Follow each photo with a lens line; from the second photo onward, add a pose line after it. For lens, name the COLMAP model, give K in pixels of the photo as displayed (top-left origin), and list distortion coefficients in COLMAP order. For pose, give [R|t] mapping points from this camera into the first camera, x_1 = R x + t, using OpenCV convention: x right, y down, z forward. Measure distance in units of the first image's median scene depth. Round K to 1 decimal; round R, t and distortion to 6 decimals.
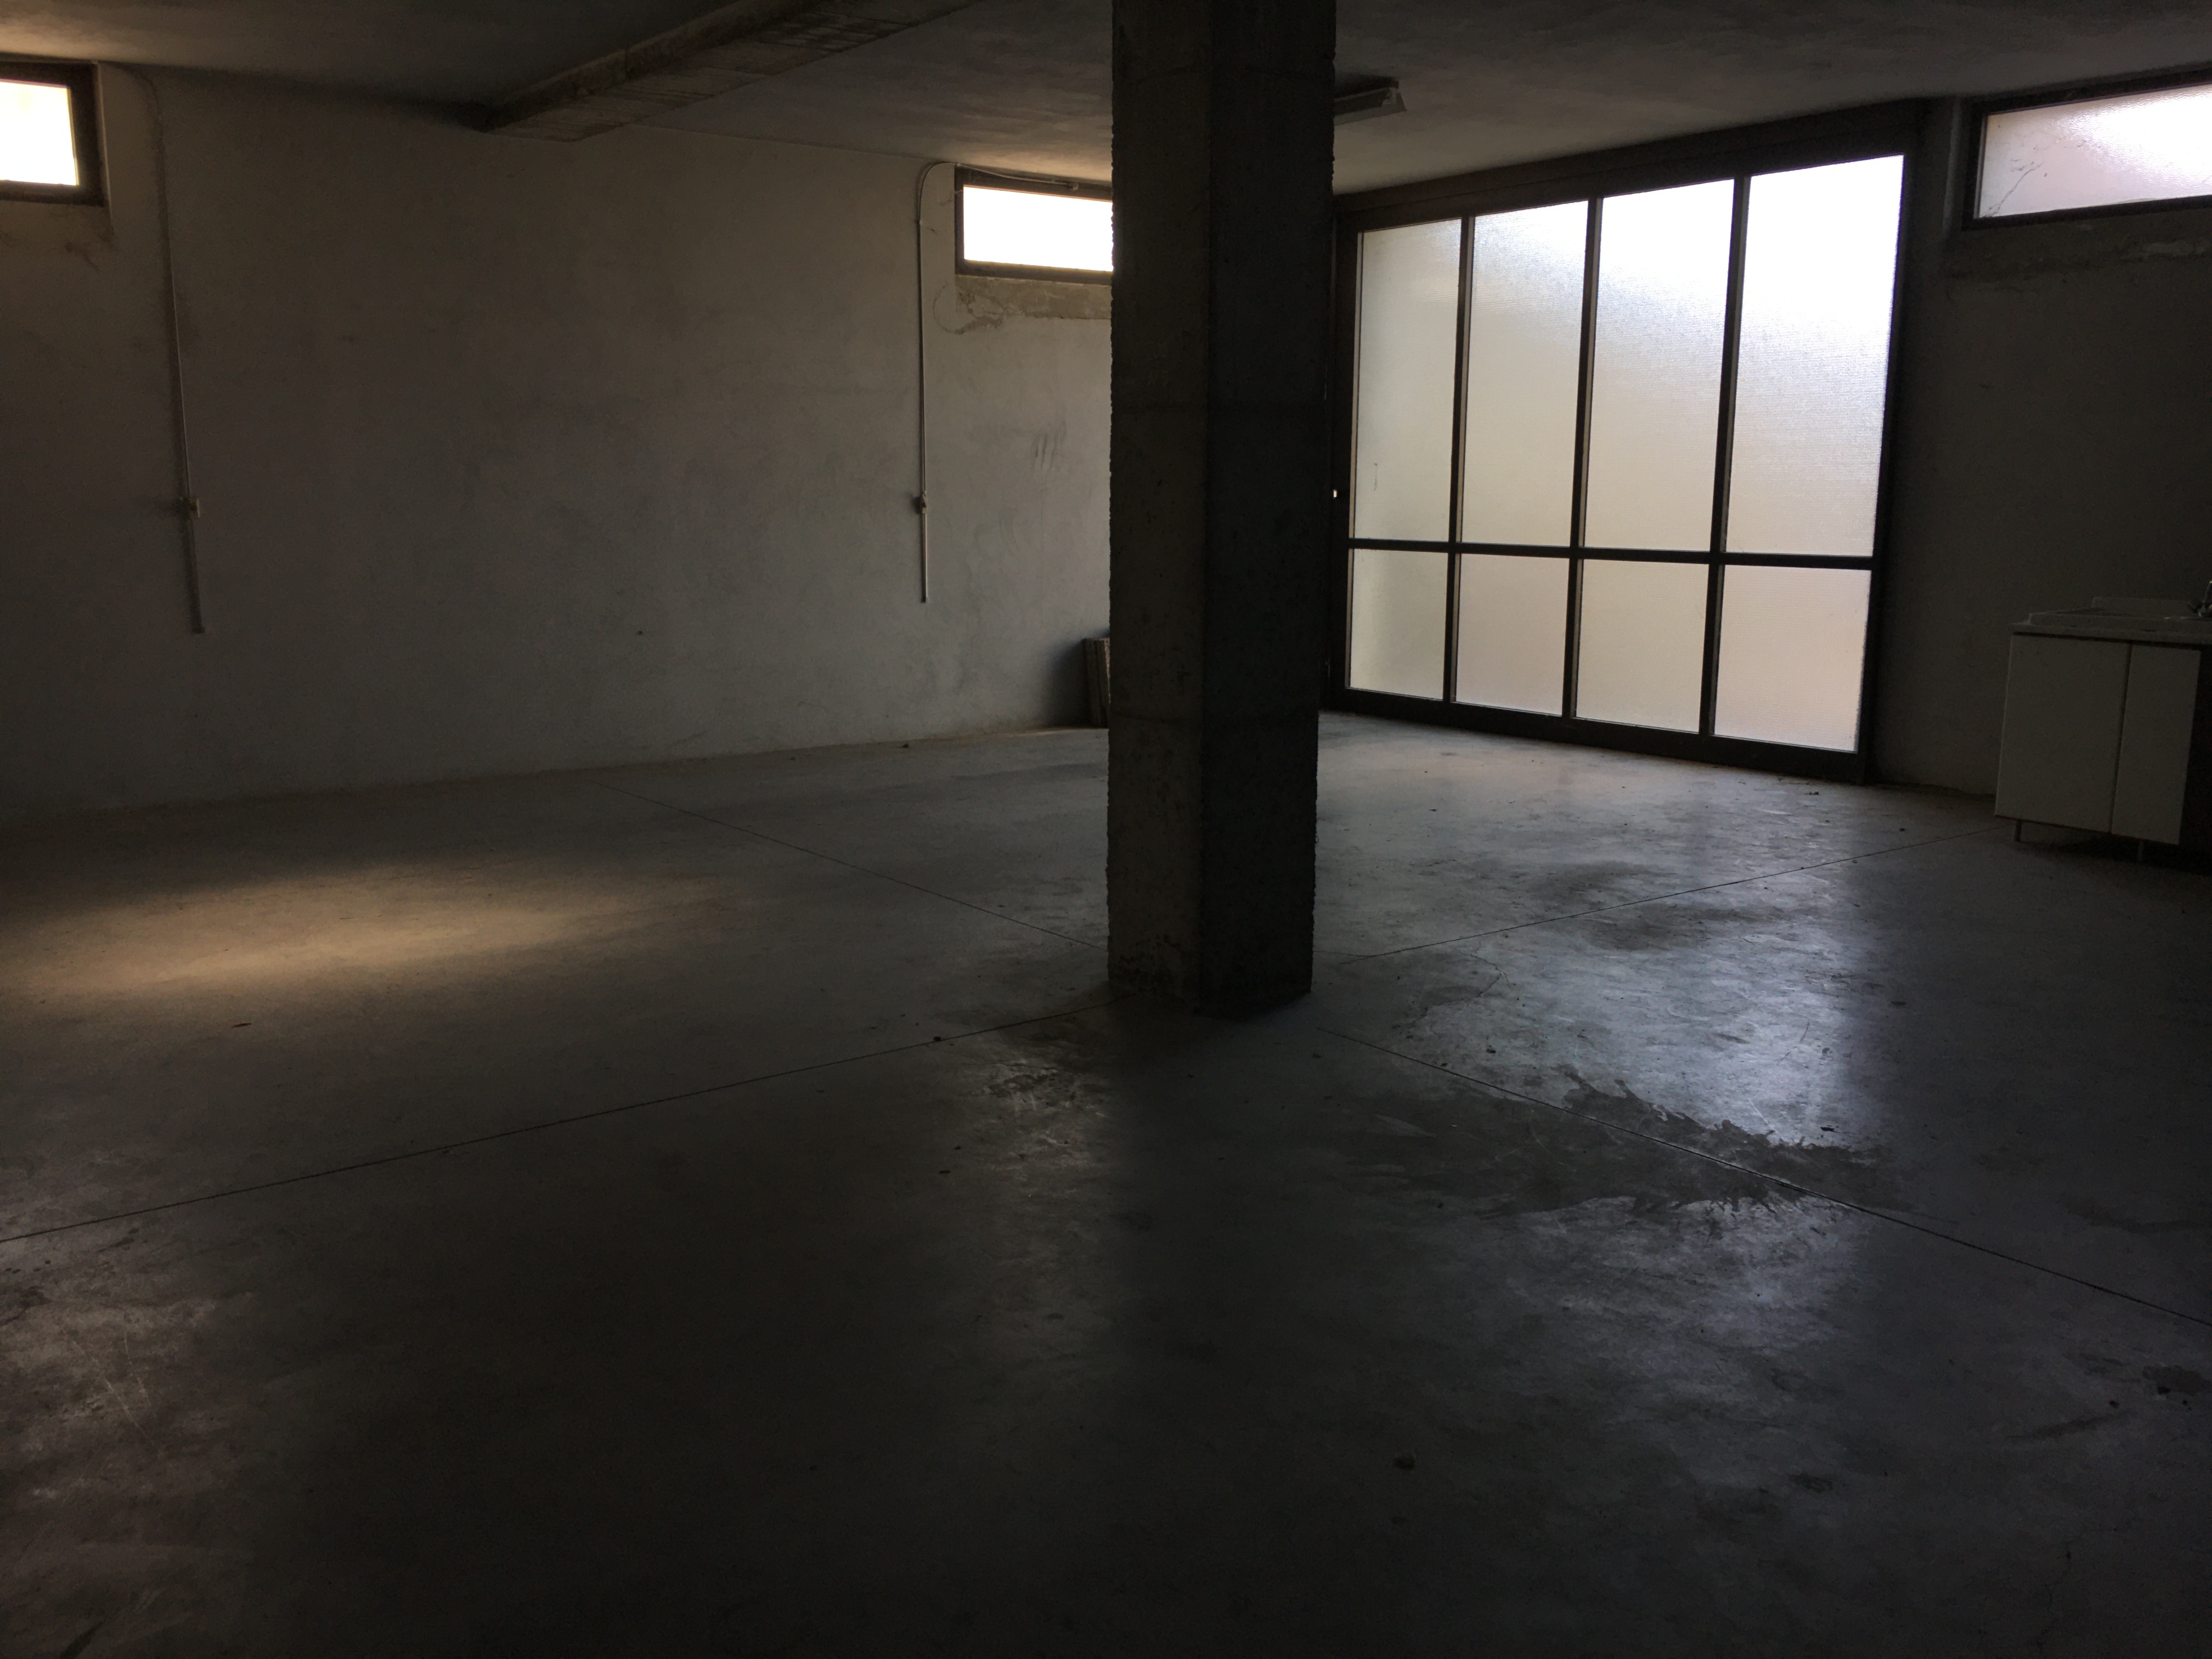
lens RADIAL K [[1881.5, 0, 1111.5], [0, 1881.5, 823.1], [0, 0, 1]] dist [0.059035, -0.073233]
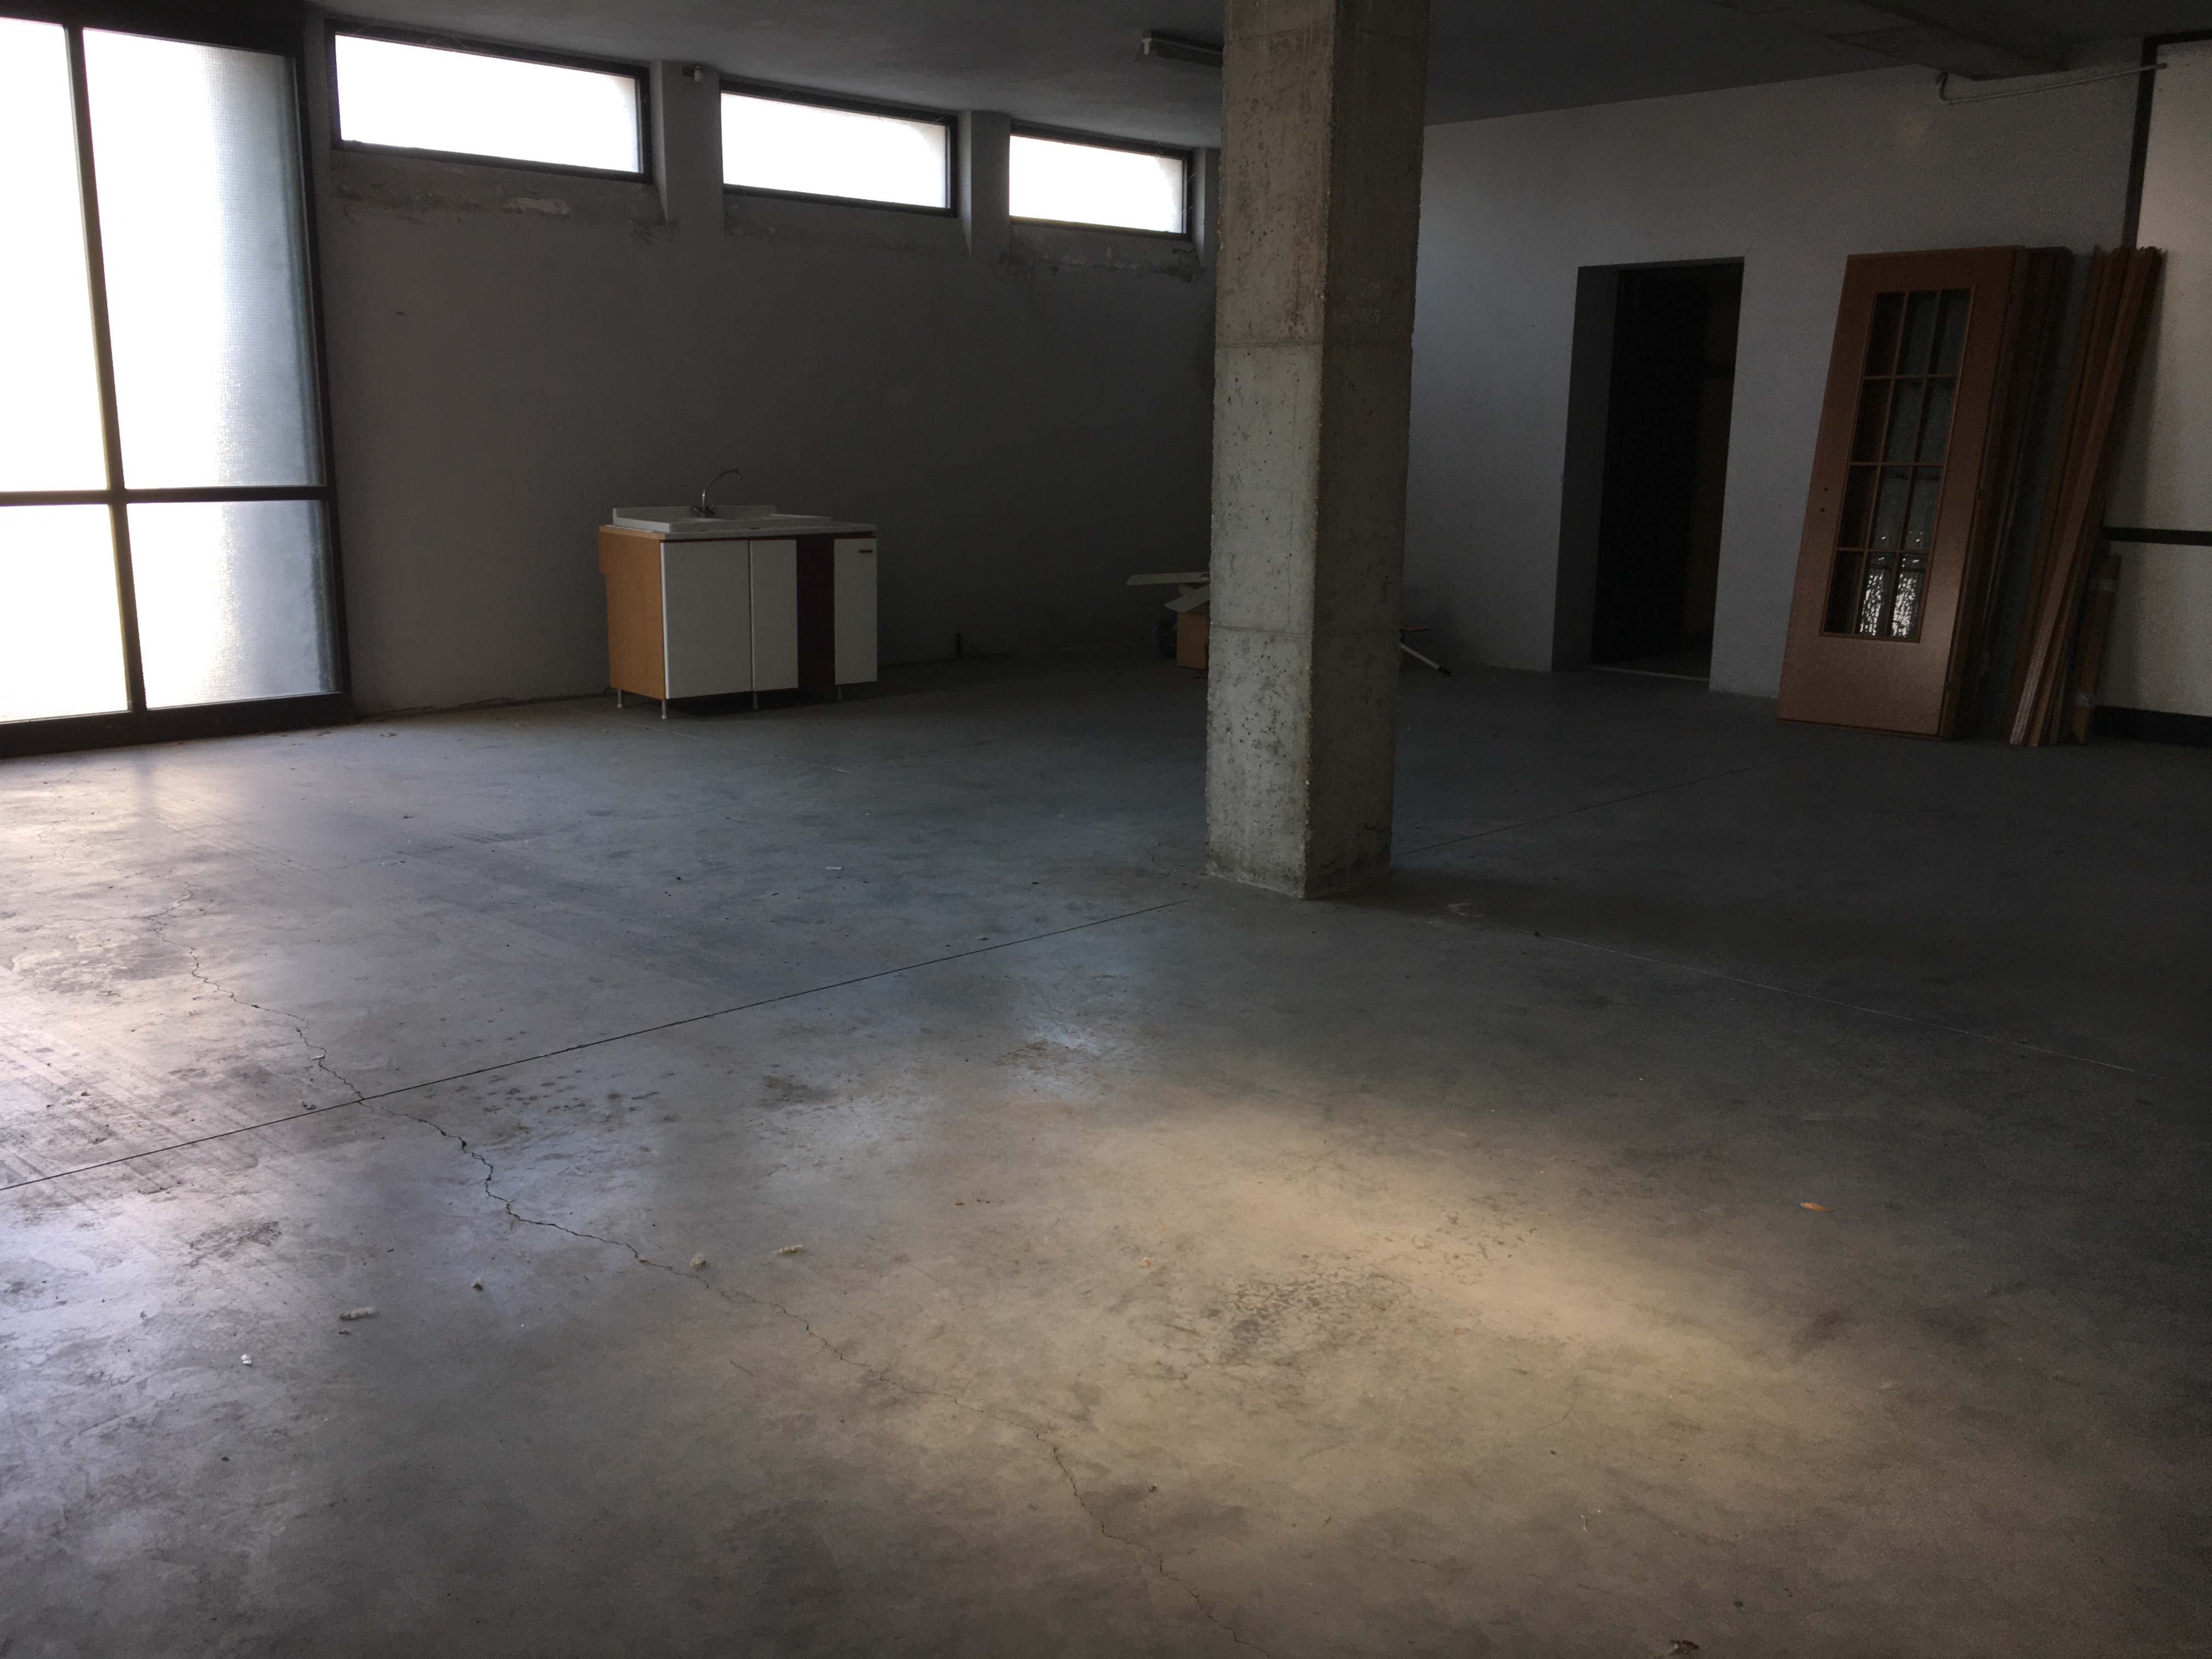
lens RADIAL K [[1881.5, 0, 1111.3], [0, 1881.5, 838.5], [0, 0, 1]] dist [0.059035, -0.073233]
pose [[-0.124062, -0.220906, 0.967372, -0.687321], [0.172602, 0.955238, 0.240270, -0.150018], [-0.977147, 0.196779, -0.080380, 0.822747]]
